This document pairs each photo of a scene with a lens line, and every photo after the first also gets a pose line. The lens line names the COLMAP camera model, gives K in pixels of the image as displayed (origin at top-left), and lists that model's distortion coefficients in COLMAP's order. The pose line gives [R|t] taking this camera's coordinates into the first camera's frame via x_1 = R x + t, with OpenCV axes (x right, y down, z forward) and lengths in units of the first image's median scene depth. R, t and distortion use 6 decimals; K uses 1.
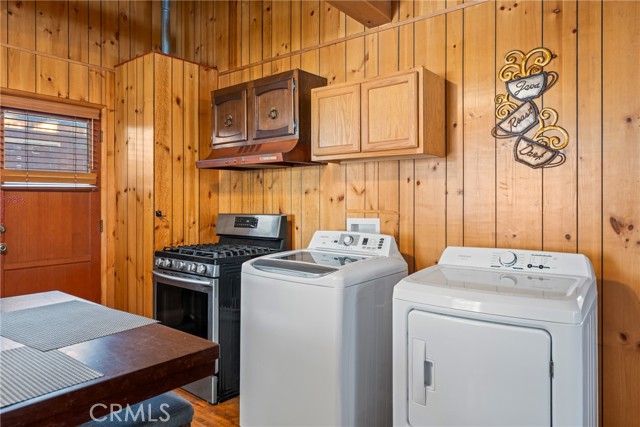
lens RADIAL K [[427.0, 0, 321.7], [0, 427.0, 201.3], [0, 0, 1]] dist [0.005716, -0.004187]
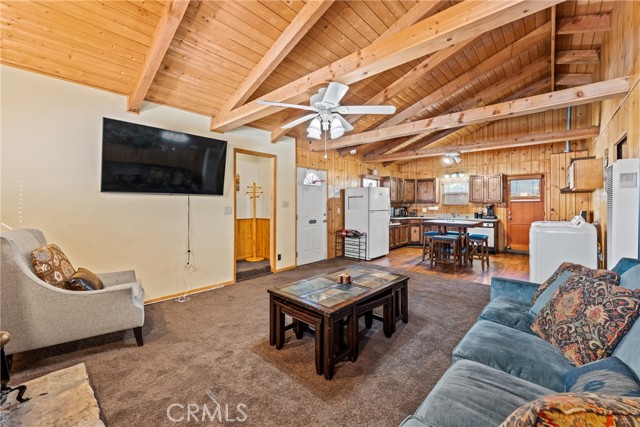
lens RADIAL K [[258.5, 0, 321.1], [0, 258.5, 206.9], [0, 0, 1]] dist [-0.000836, -0.000210]
pose [[-0.059547, 0.005379, -0.998211, 1.606209], [0.000868, 0.999985, 0.005337, 0.001020], [0.998225, -0.000549, -0.059550, -0.508335]]
